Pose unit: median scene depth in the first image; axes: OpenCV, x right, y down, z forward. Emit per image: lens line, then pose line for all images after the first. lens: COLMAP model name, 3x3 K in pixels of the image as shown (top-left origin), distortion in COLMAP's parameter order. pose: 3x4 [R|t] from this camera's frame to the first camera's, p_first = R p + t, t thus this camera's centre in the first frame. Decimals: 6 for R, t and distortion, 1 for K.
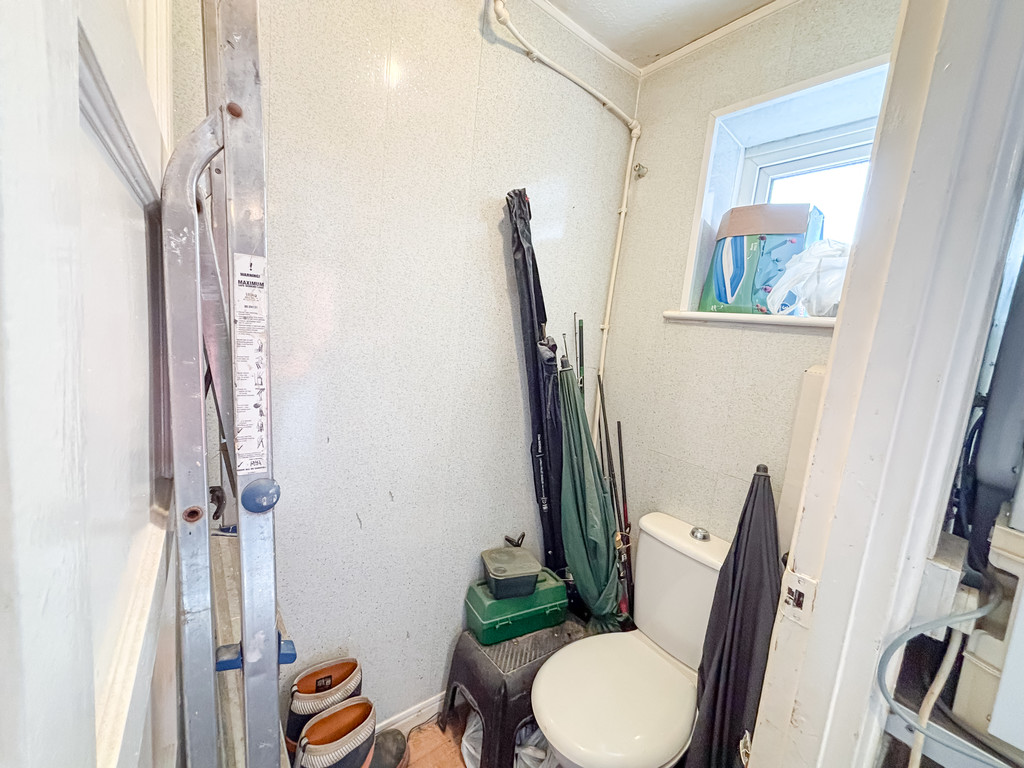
lens RADIAL K [[412.7, 0, 512.0], [0, 412.7, 385.8], [0, 0, 1]] dist [0.012723, -0.007386]
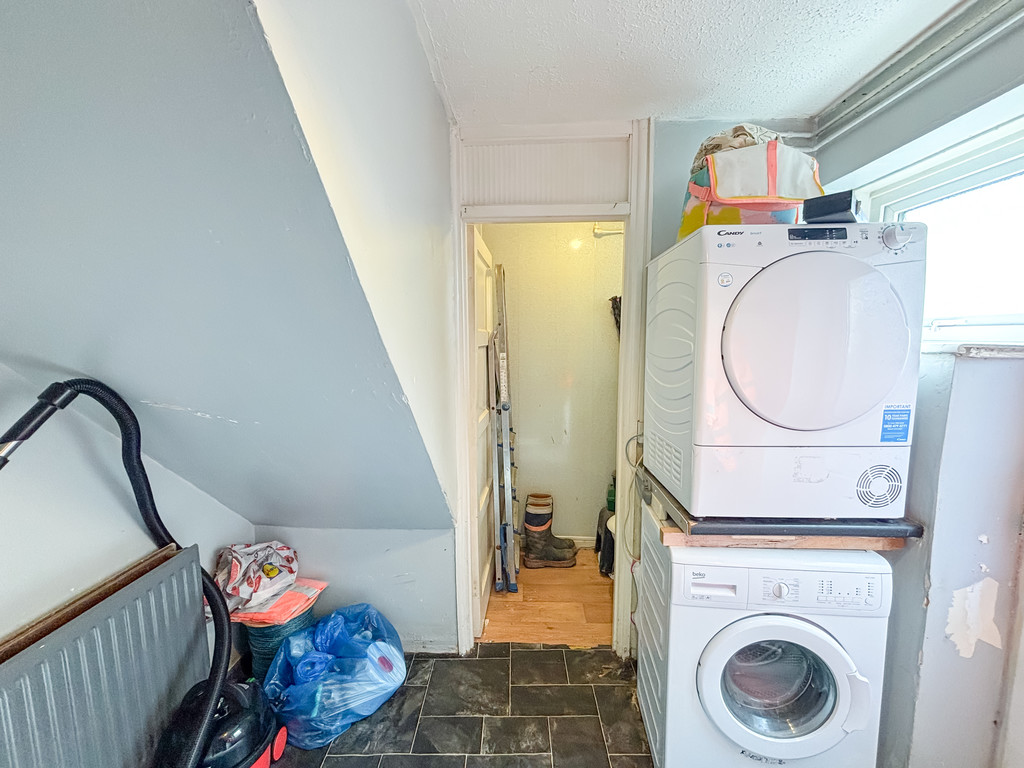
lens RADIAL K [[412.7, 0, 512.0], [0, 412.7, 385.8], [0, 0, 1]] dist [0.012723, -0.007386]
pose [[0.774909, -0.030785, -0.631323, 2.125918], [0.000644, 0.998851, -0.047916, 0.248569], [0.632073, 0.036724, 0.774038, -2.251948]]
